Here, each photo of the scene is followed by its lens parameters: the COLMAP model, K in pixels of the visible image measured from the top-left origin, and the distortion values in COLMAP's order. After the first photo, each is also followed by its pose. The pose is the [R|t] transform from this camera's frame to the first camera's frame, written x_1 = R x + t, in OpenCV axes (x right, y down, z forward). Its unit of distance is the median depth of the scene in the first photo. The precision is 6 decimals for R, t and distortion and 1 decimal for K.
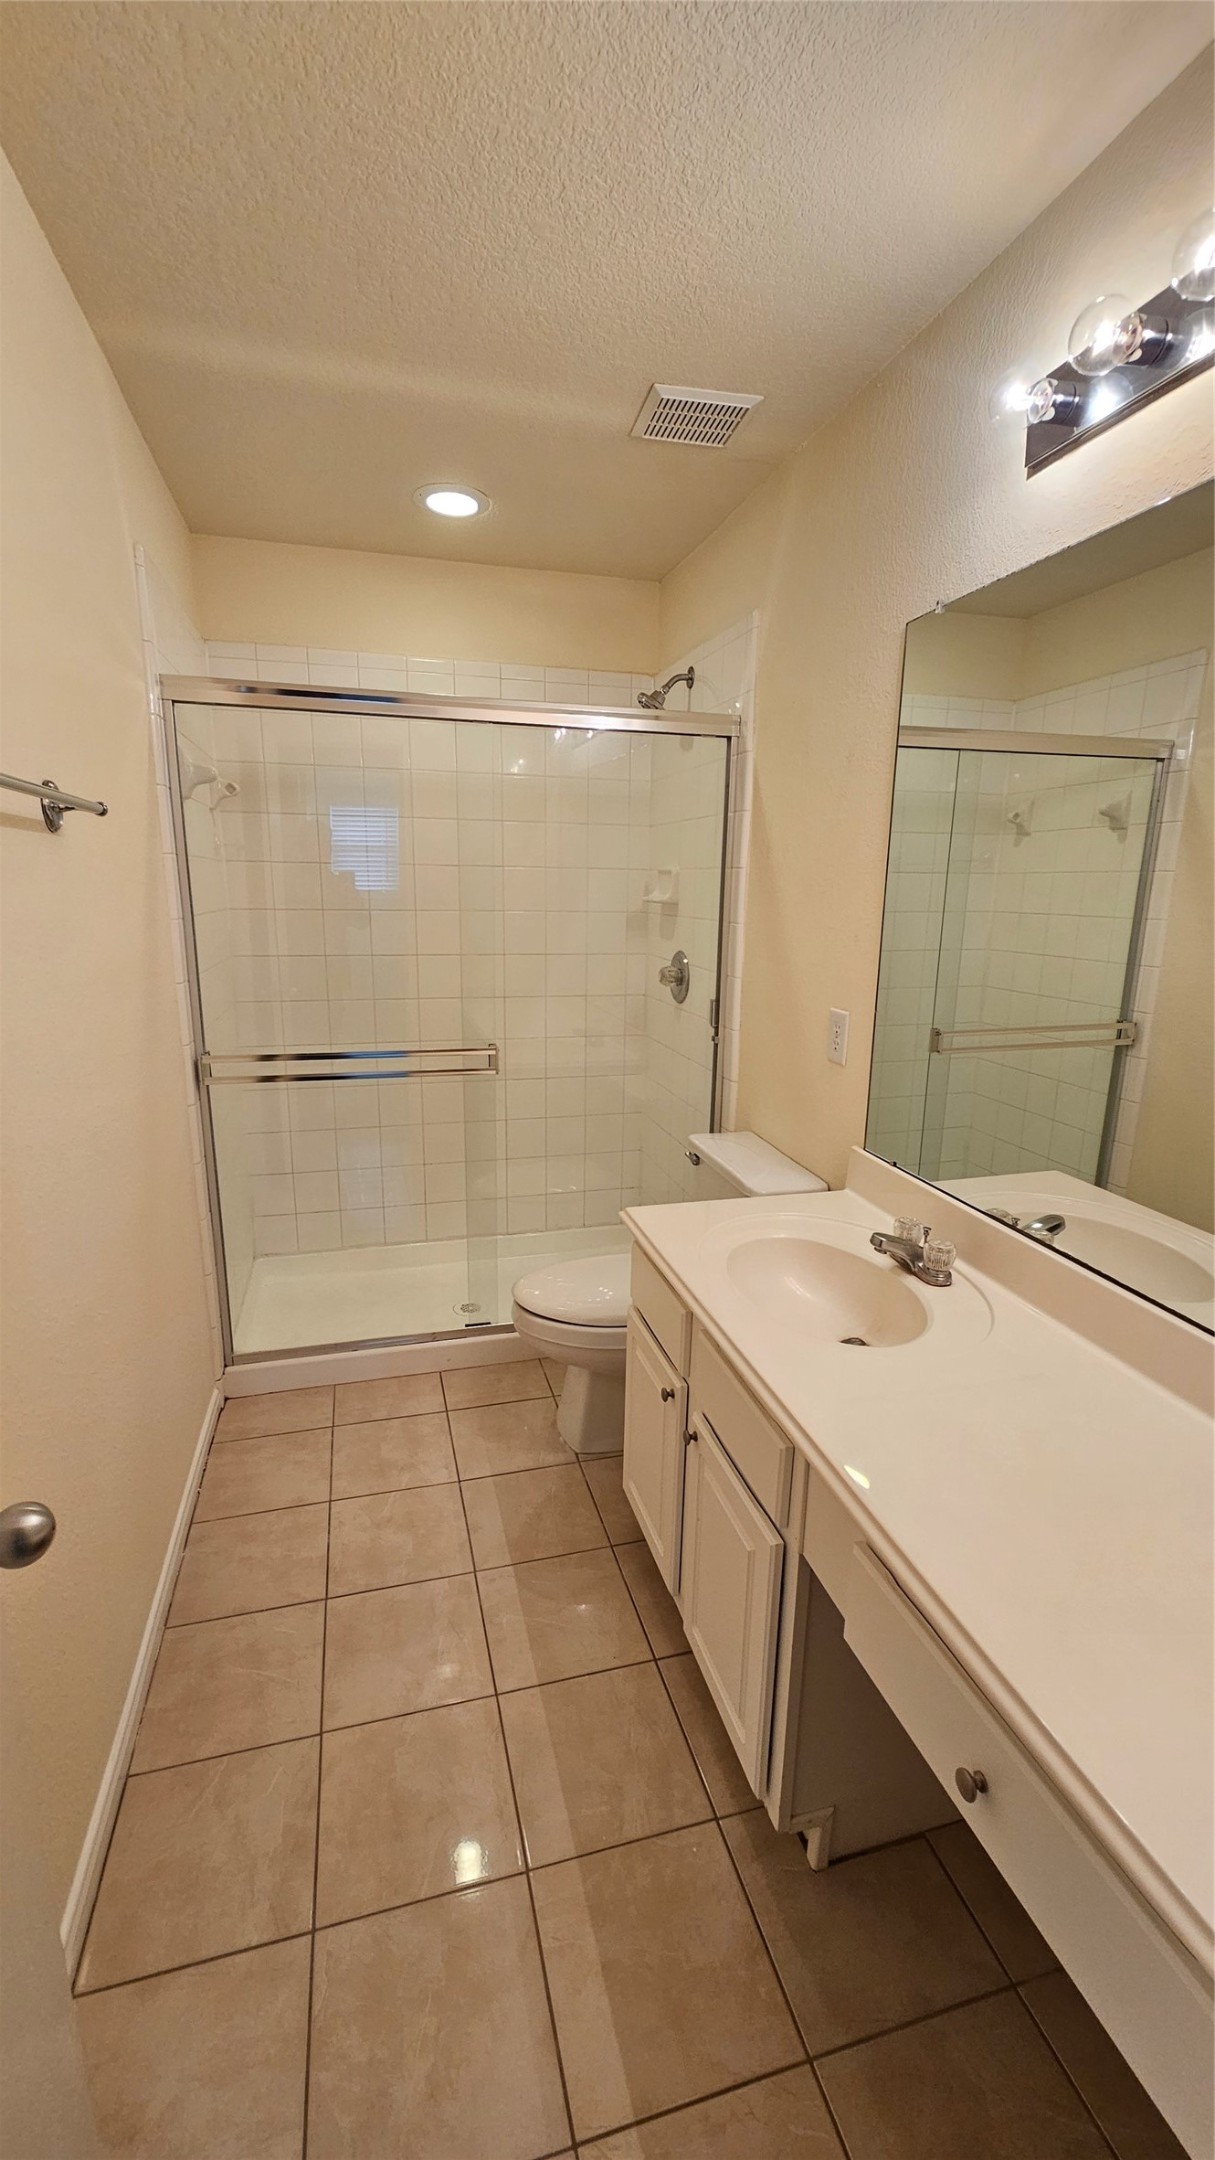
lens RADIAL K [[882.7, 0, 603.3], [0, 882.7, 1085.5], [0, 0, 1]] dist [-0.001943, -0.000066]
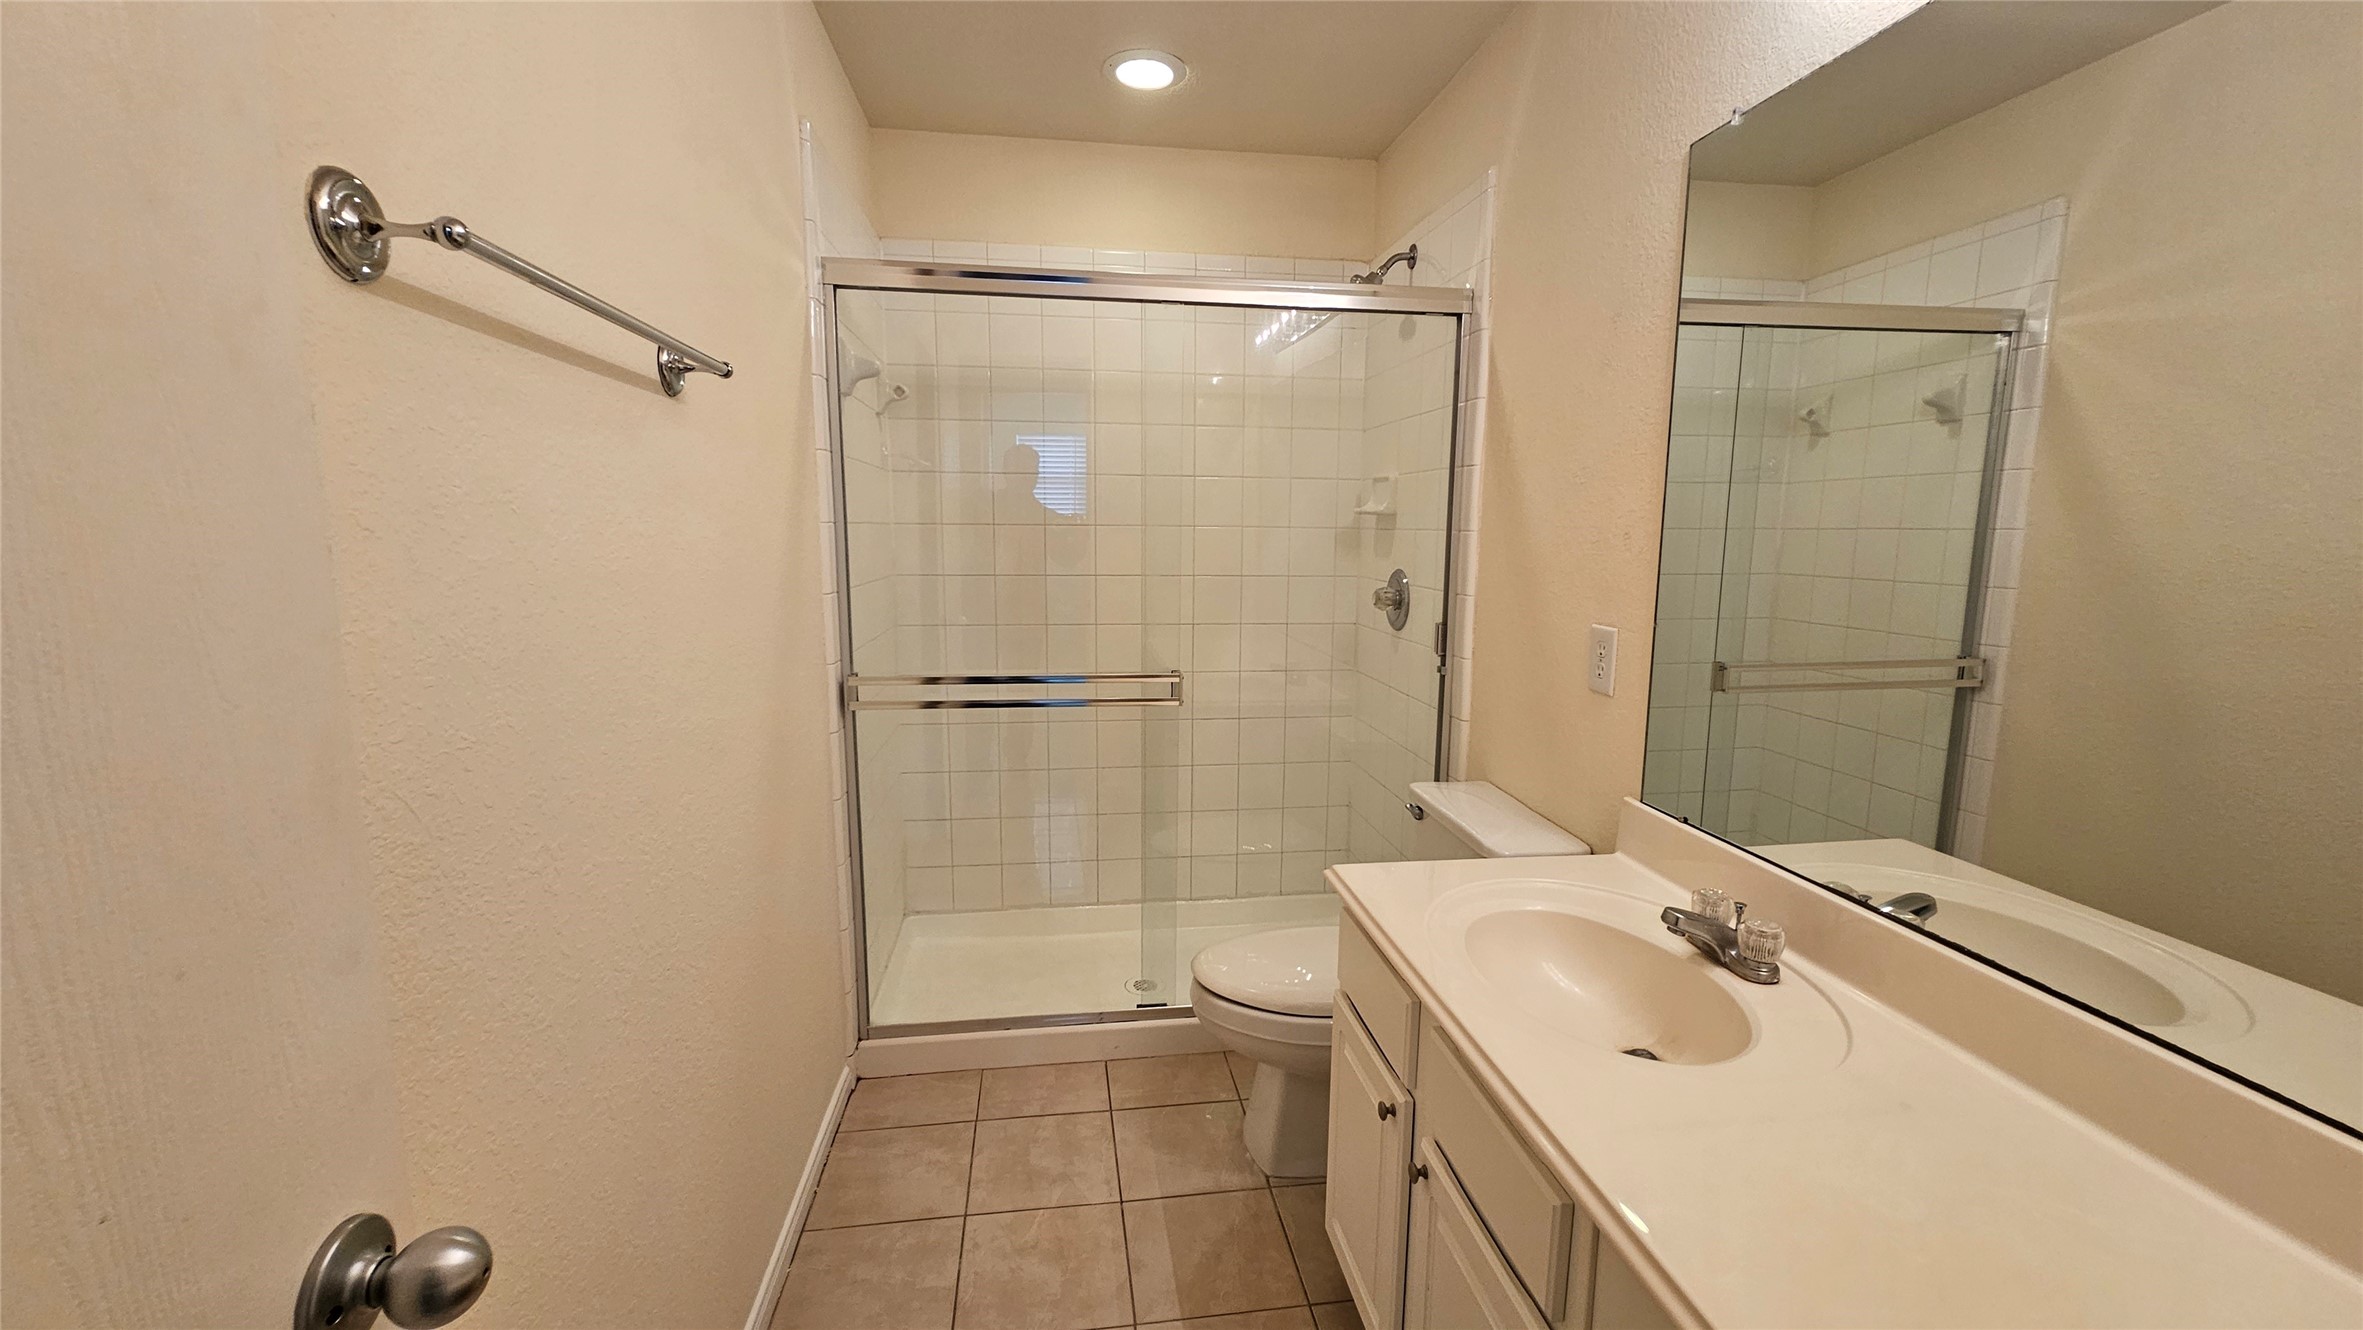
lens RADIAL K [[959.6, 0, 1193.0], [0, 959.6, 666.9], [0, 0, 1]] dist [-0.002220, 0.000213]
pose [[0.993086, 0.012062, -0.116770, -0.000784], [-0.021532, 0.996548, -0.080182, 0.025098], [0.115399, 0.082142, 0.989917, 0.085898]]
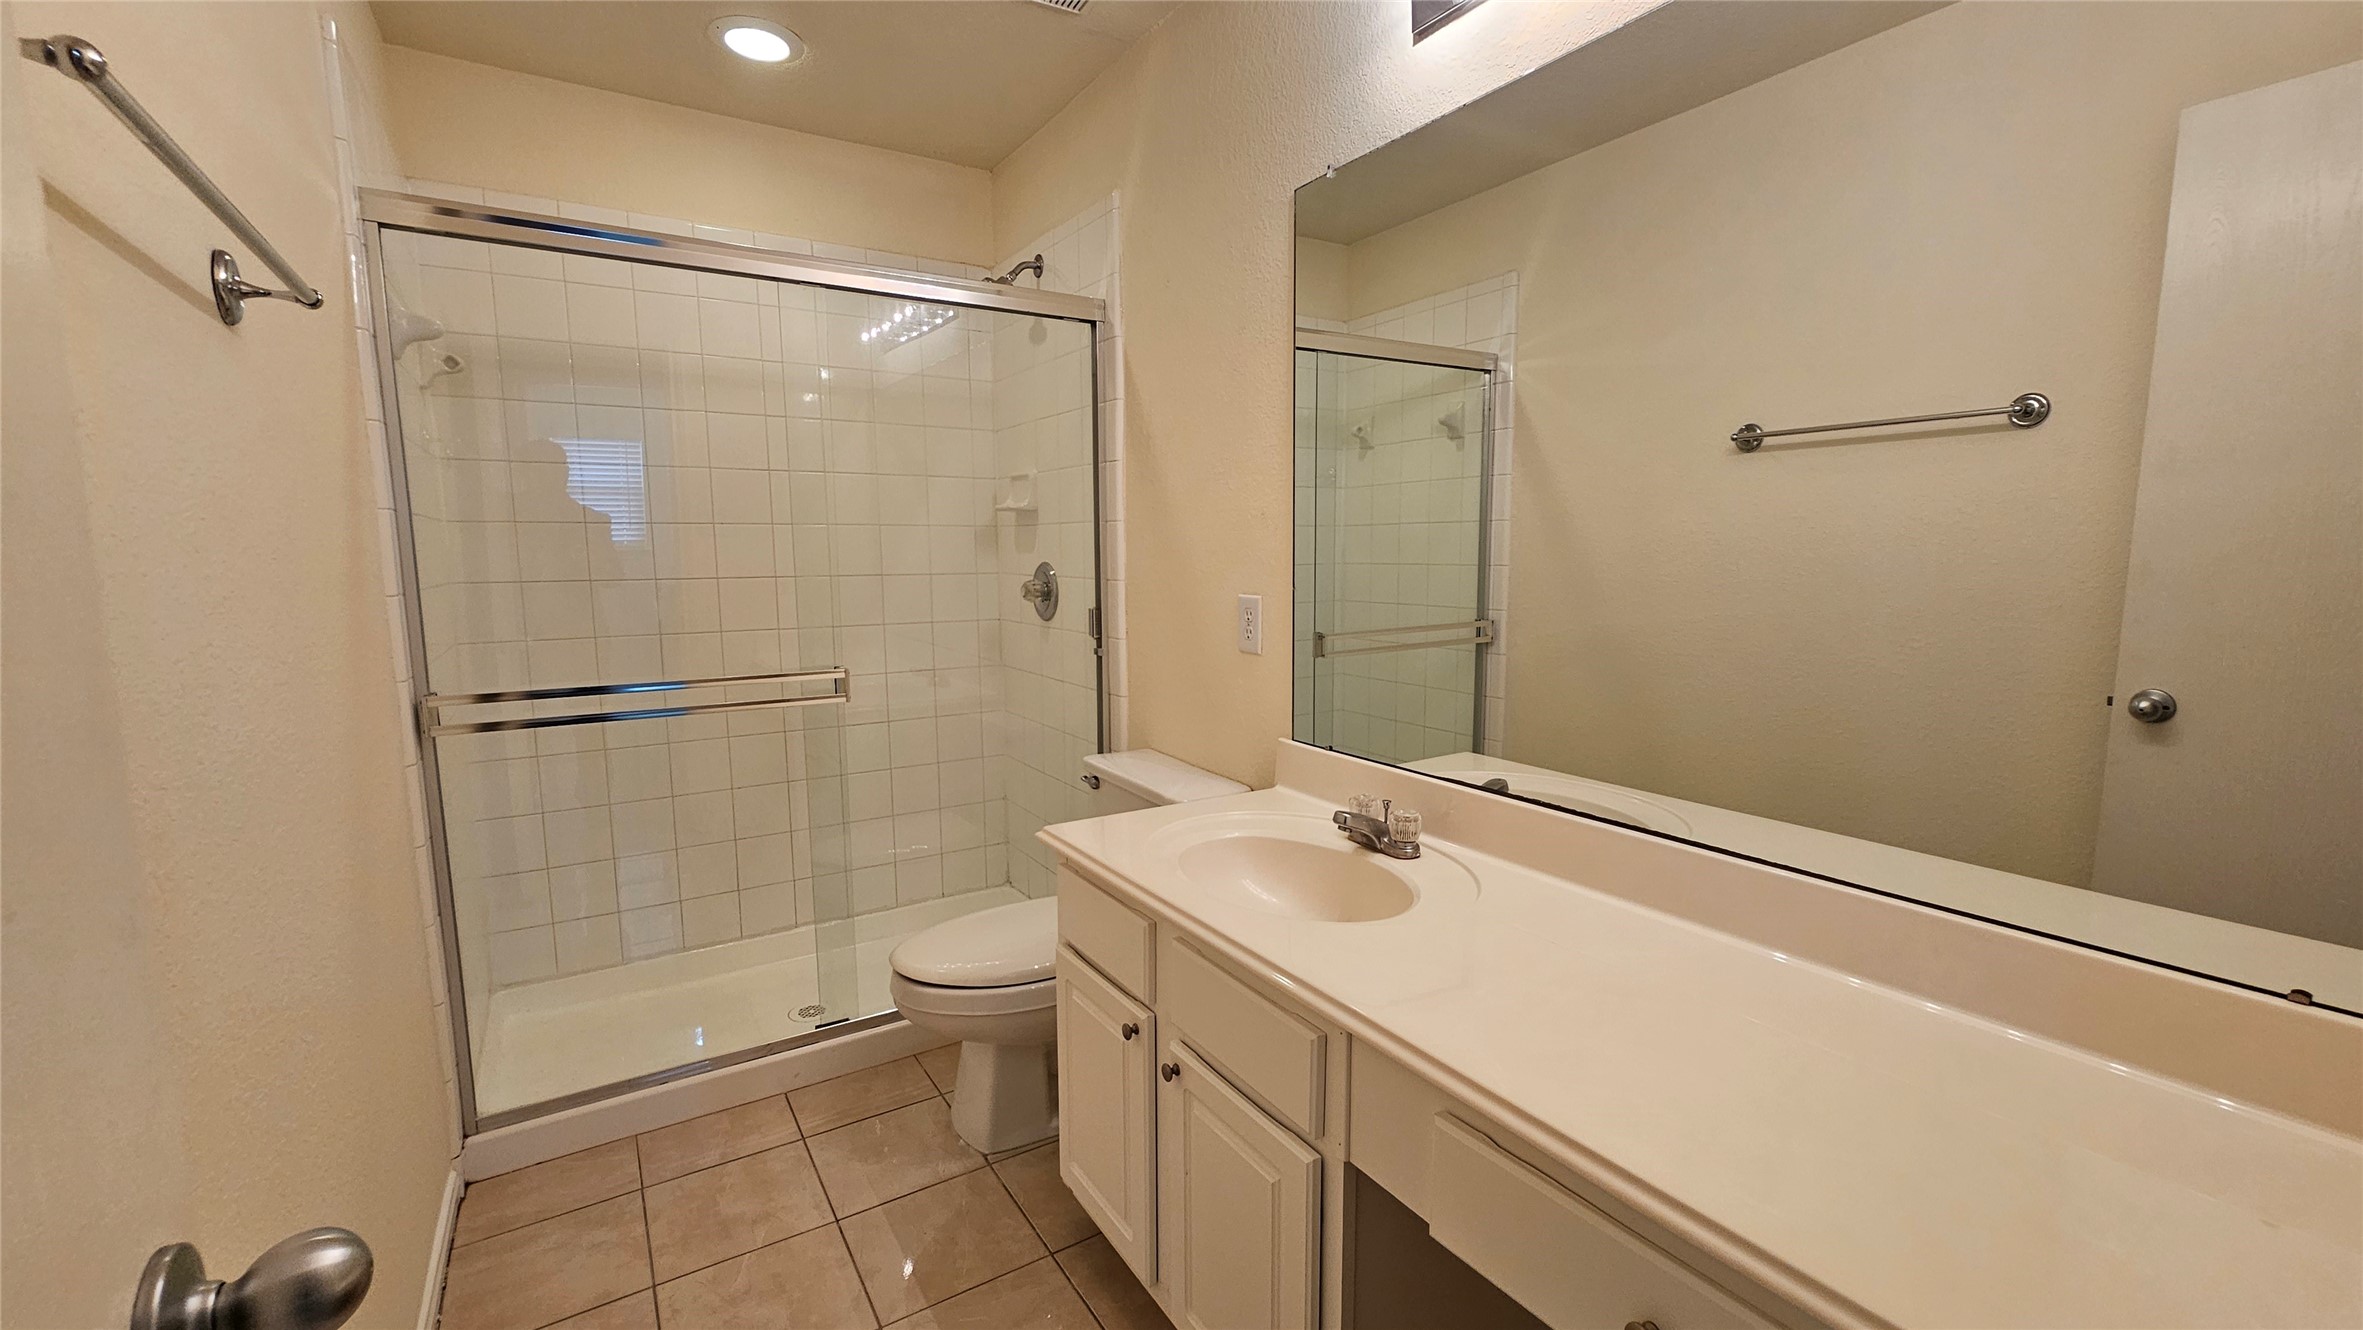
lens RADIAL K [[959.6, 0, 1193.0], [0, 959.6, 666.9], [0, 0, 1]] dist [-0.002220, 0.000213]
pose [[0.952679, -0.056154, 0.298745, -0.082720], [0.085704, 0.992537, -0.086743, 0.062609], [-0.291645, 0.108242, 0.950383, 0.057351]]
